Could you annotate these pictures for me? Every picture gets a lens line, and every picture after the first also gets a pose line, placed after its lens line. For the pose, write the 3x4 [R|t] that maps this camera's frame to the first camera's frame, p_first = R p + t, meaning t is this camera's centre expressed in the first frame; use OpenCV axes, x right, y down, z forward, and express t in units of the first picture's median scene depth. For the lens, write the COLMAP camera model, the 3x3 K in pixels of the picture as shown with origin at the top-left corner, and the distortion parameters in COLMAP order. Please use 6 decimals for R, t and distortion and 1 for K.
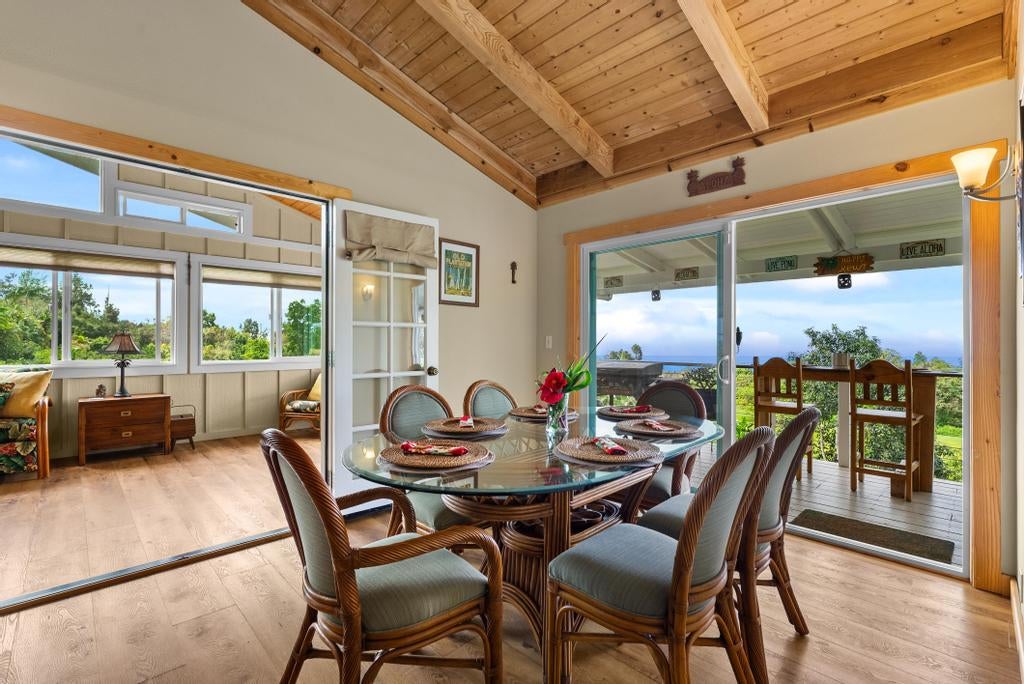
lens RADIAL K [[465.3, 0, 510.6], [0, 465.3, 343.8], [0, 0, 1]] dist [-0.002952, 0.000874]
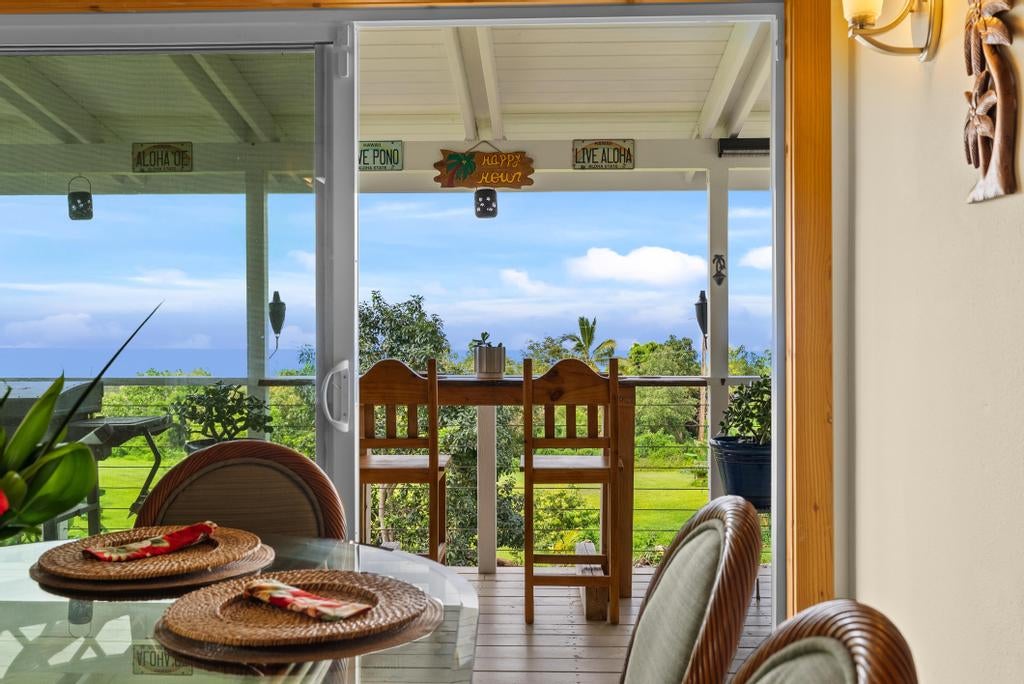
lens RADIAL K [[1014.0, 0, 512.0], [0, 1014.0, 334.3], [0, 0, 1]] dist [0.015846, 0.000000]
pose [[0.718097, -0.011079, 0.695855, -0.024127], [0.007648, 0.999939, 0.008028, -0.002132], [-0.695901, -0.000443, 0.718137, 0.197399]]
